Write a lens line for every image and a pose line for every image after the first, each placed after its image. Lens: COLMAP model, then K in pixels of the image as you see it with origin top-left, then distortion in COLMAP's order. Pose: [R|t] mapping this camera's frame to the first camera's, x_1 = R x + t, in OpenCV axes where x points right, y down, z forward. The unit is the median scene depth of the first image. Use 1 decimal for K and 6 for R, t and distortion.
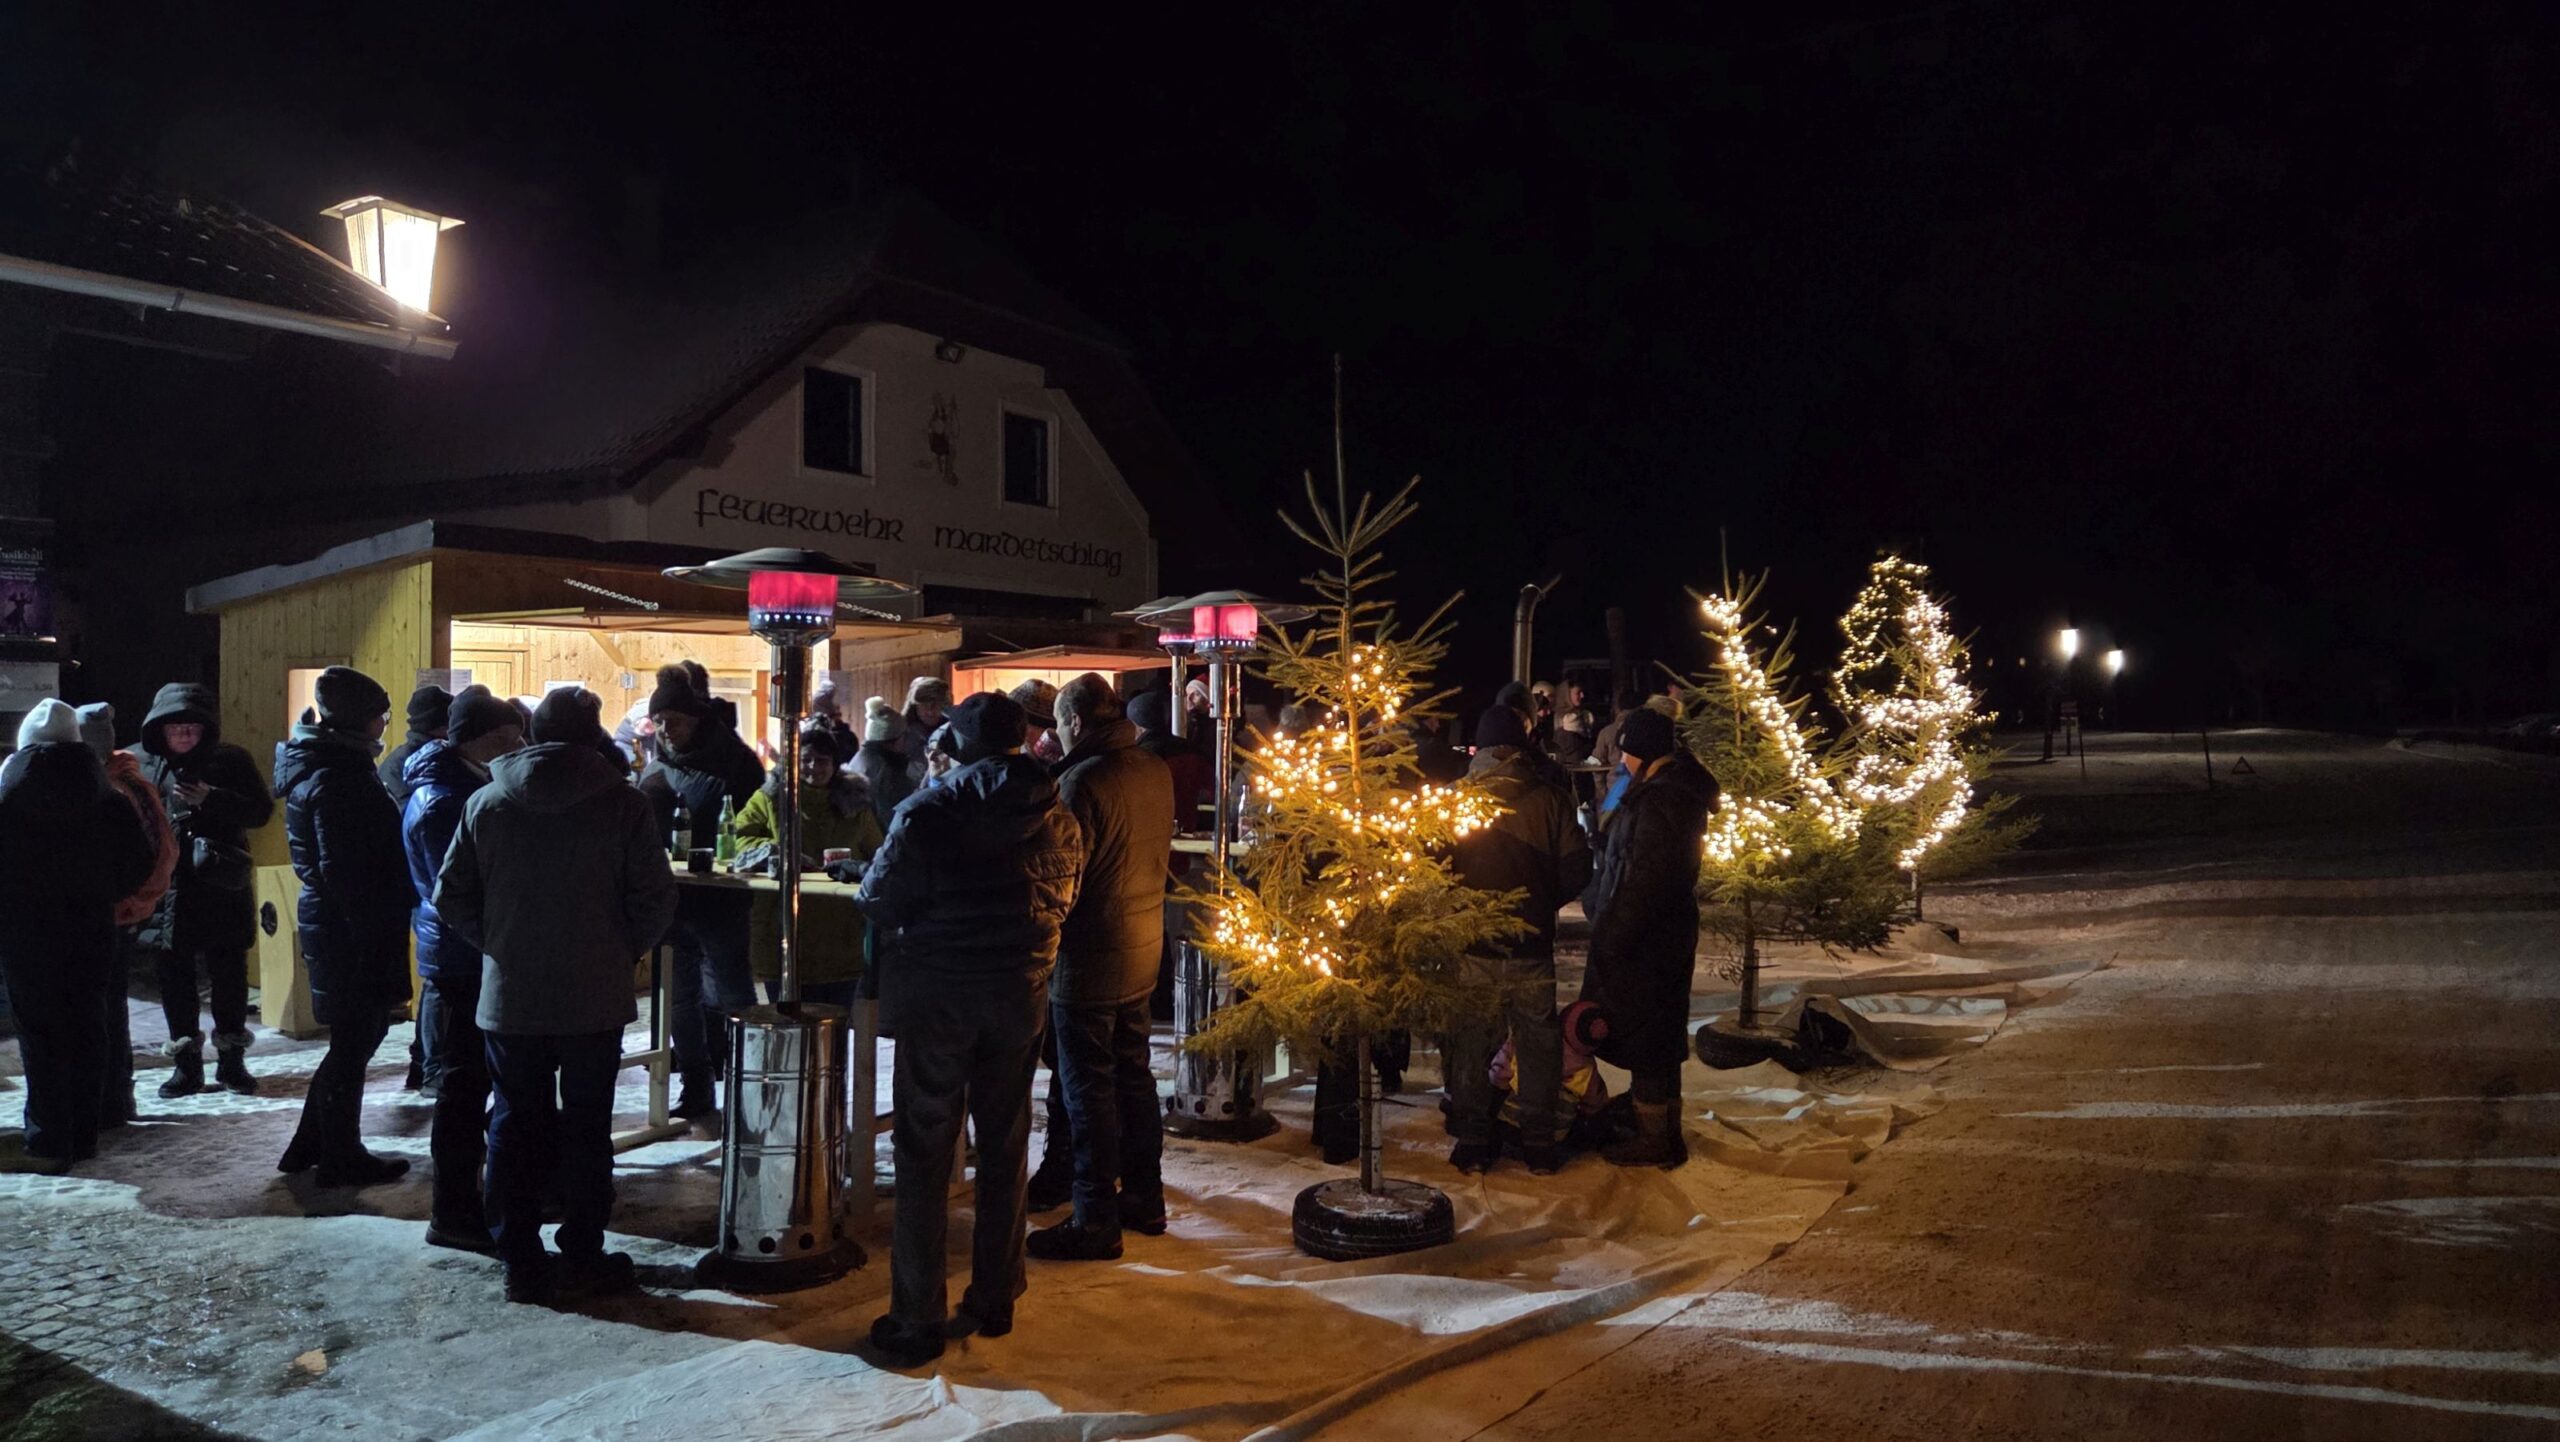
lens RADIAL K [[1757.9, 0, 1259.1], [0, 1757.9, 725.9], [0, 0, 1]] dist [0.070453, -0.076526]
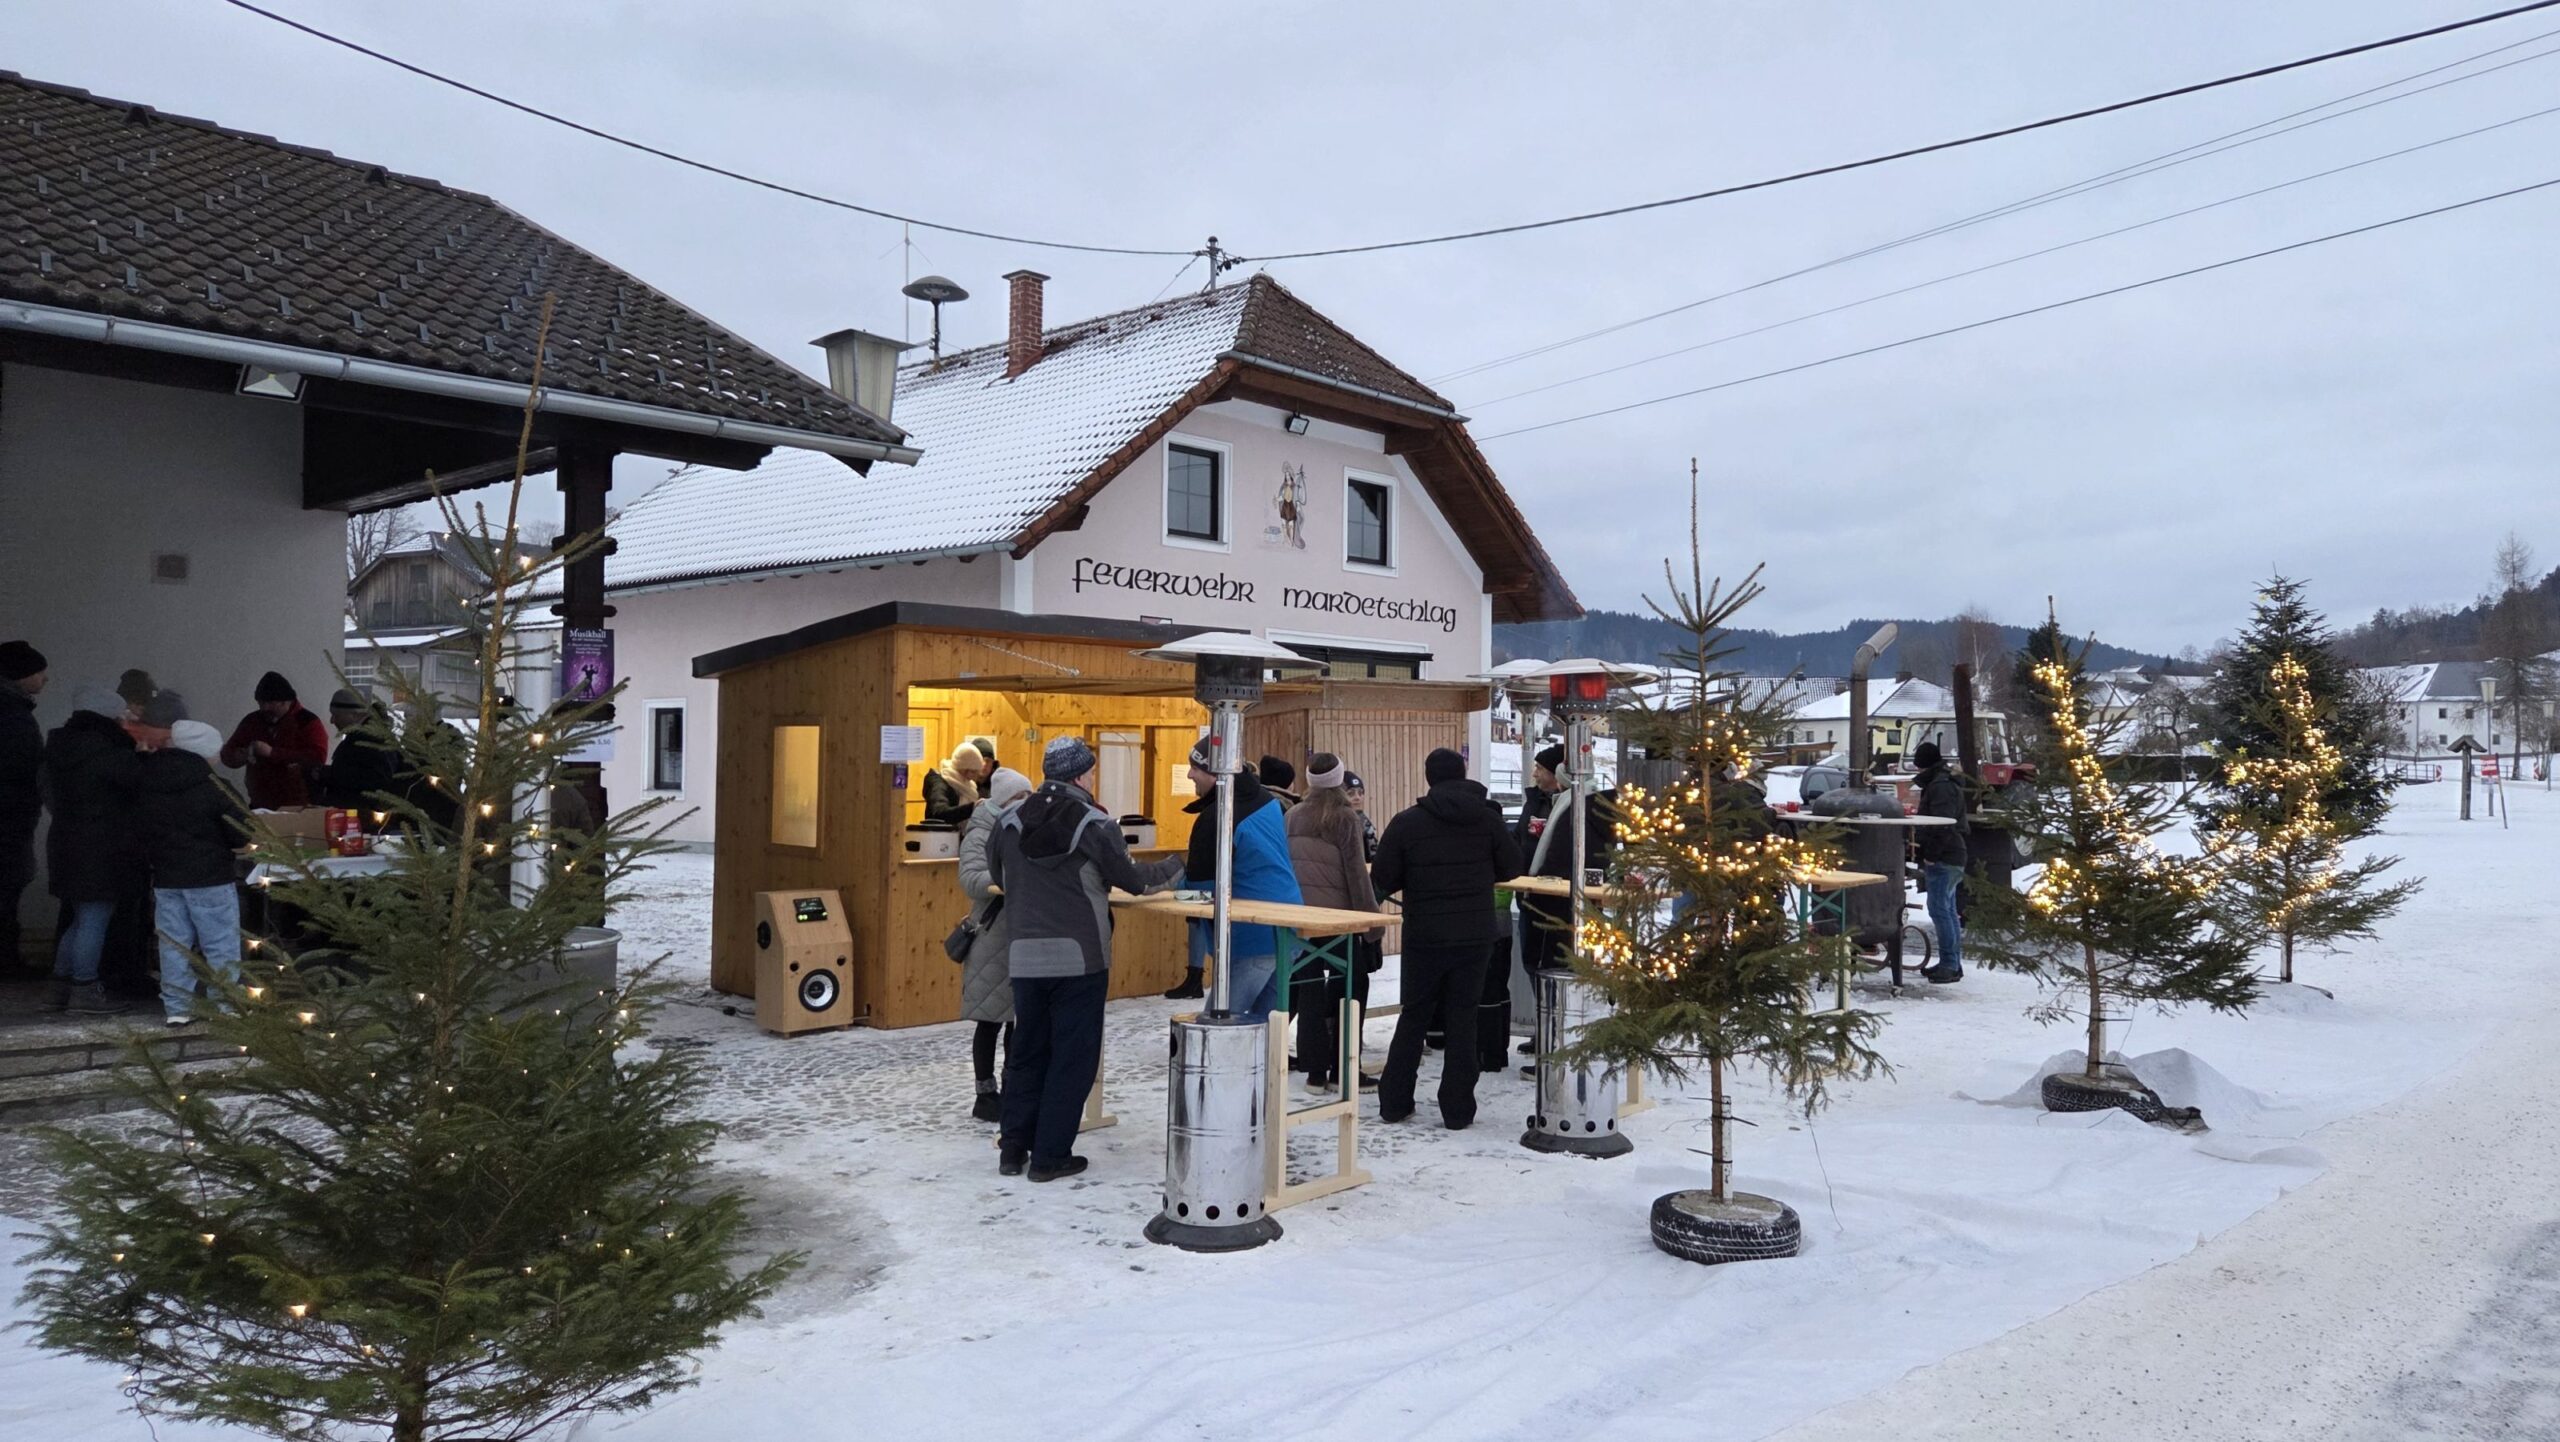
lens RADIAL K [[1769.5, 0, 1288.1], [0, 1769.5, 668.3], [0, 0, 1]] dist [0.120301, -0.075400]
pose [[0.986314, -0.004025, -0.164831, -0.012897], [-0.005957, 0.998179, -0.060022, -0.000821], [0.164773, 0.060183, 0.984494, -0.128368]]
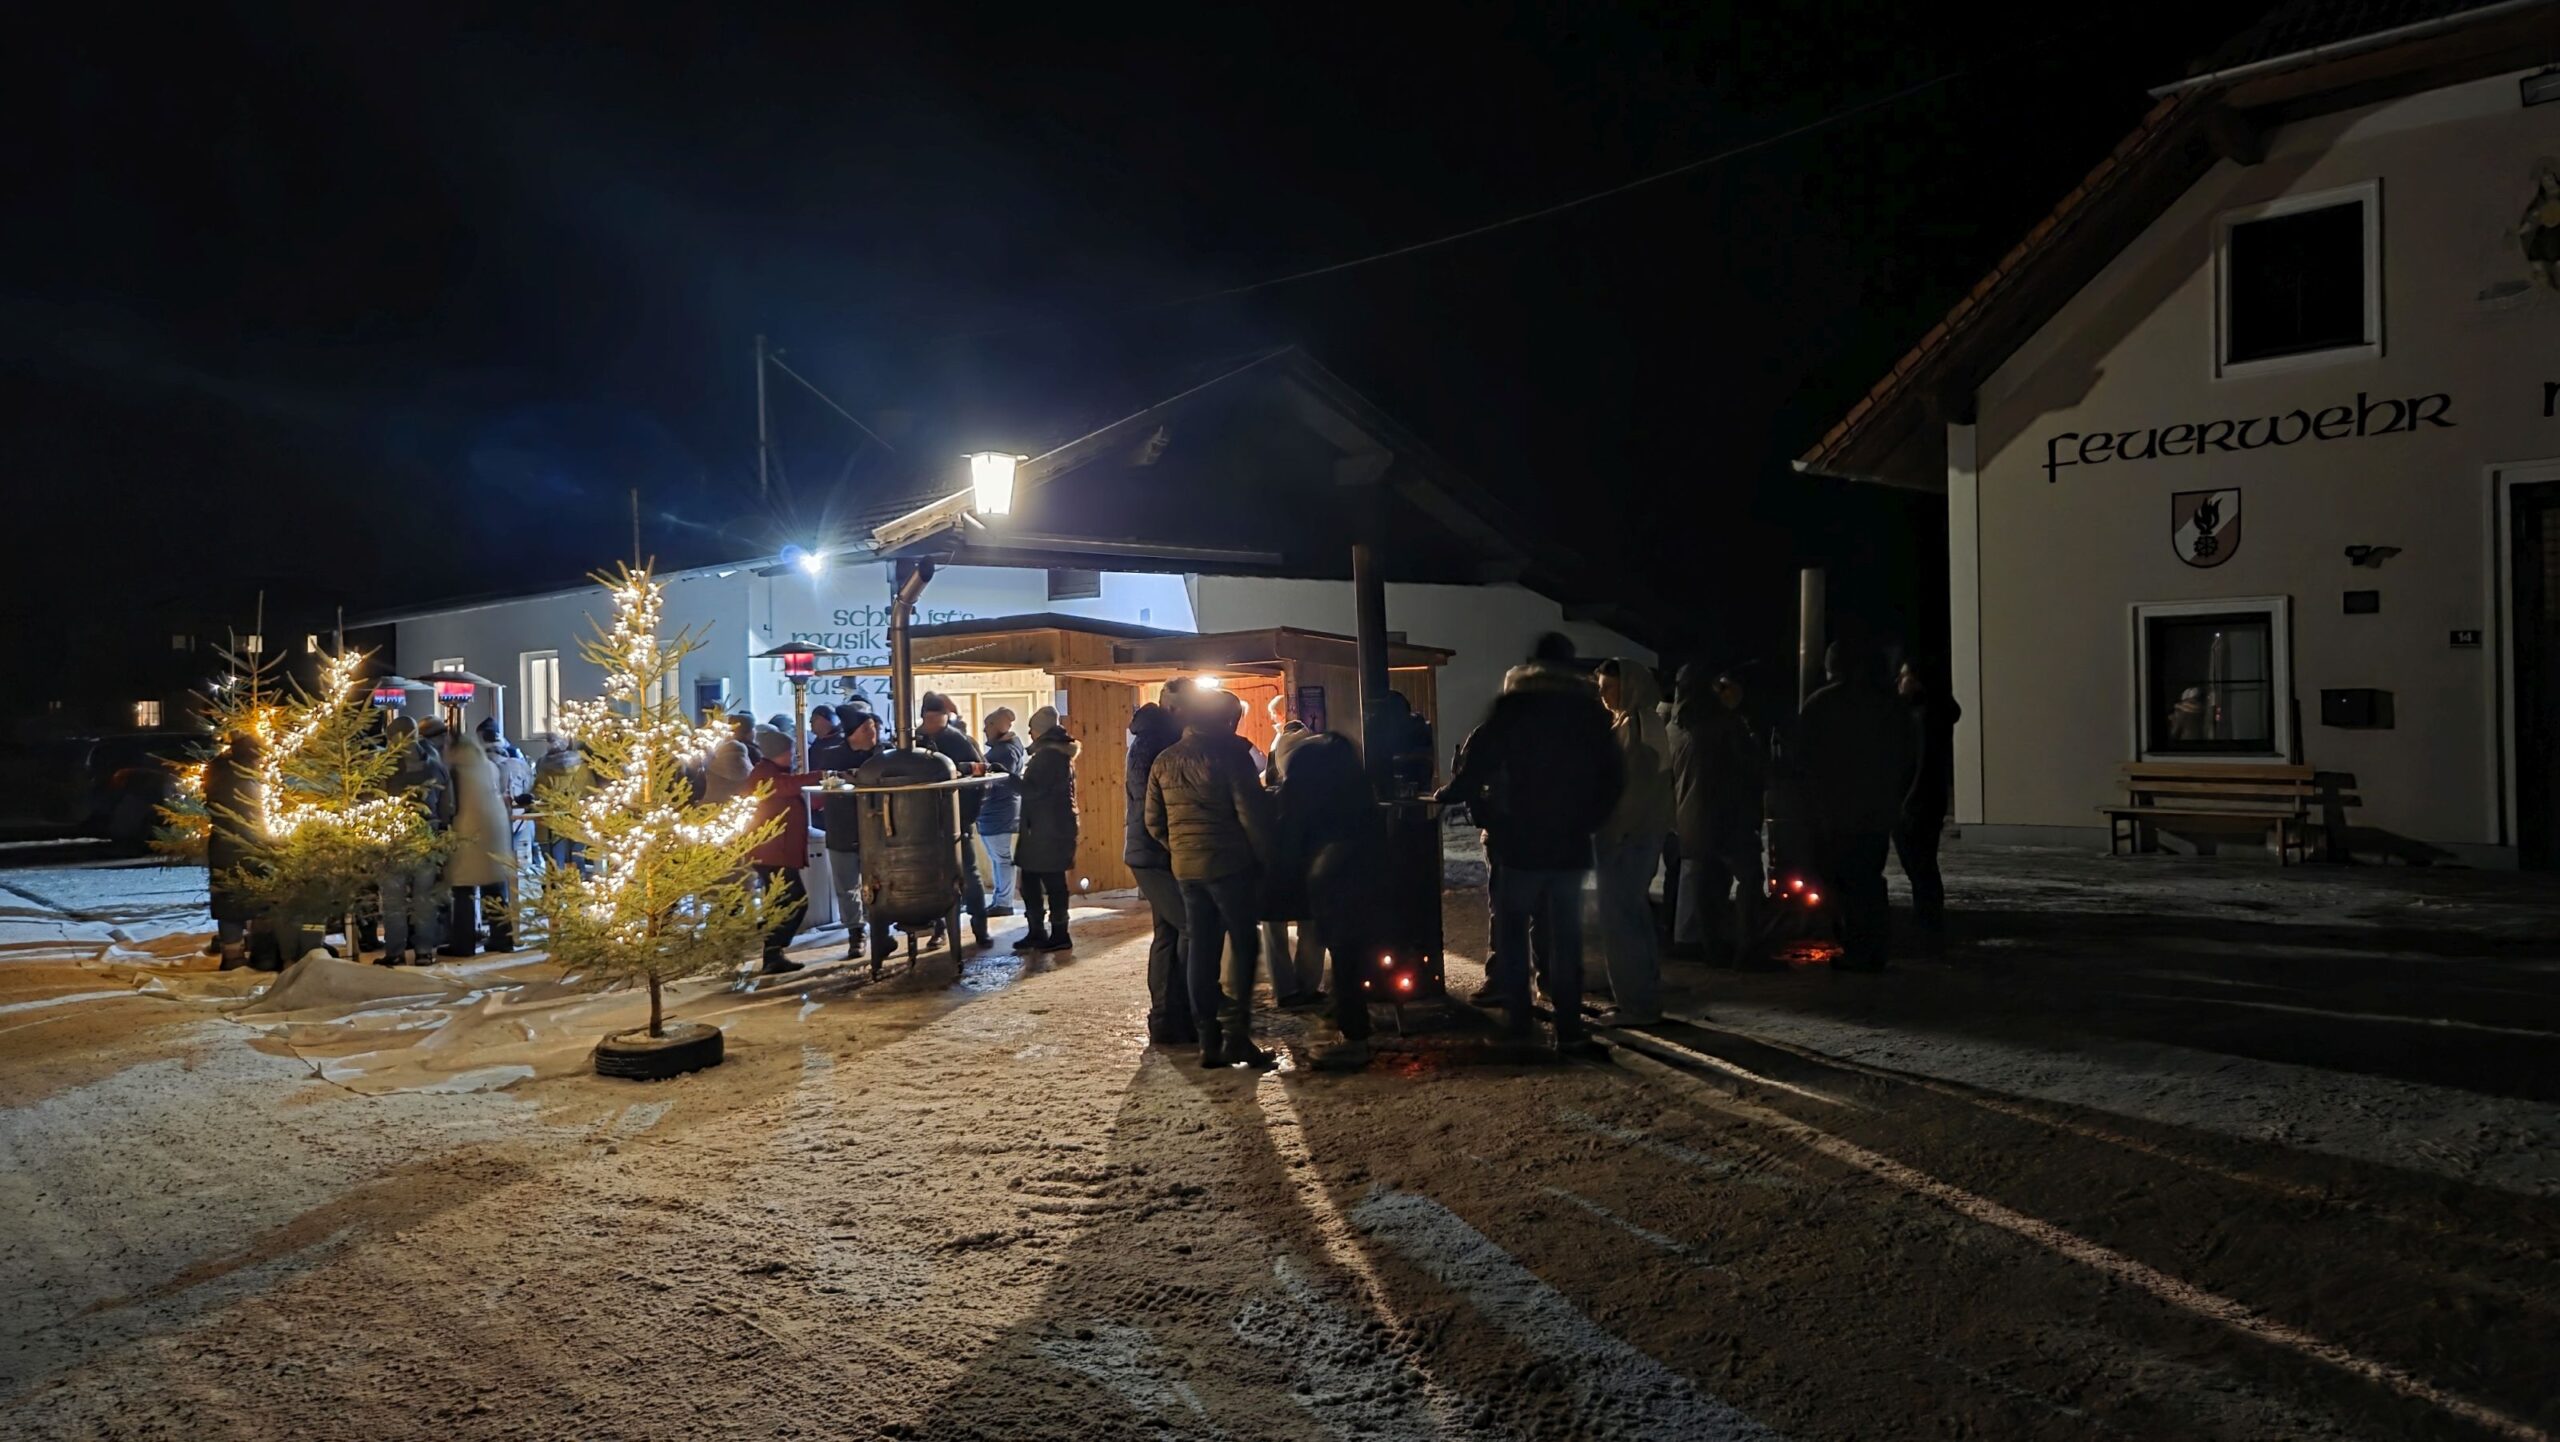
lens RADIAL K [[1757.9, 0, 1259.1], [0, 1757.9, 725.9], [0, 0, 1]] dist [0.070453, -0.076526]
pose [[-0.238516, 0.007302, -0.971111, 1.318919], [0.011524, 0.999923, 0.004688, -0.013854], [0.971070, -0.010073, -0.238581, 1.881577]]
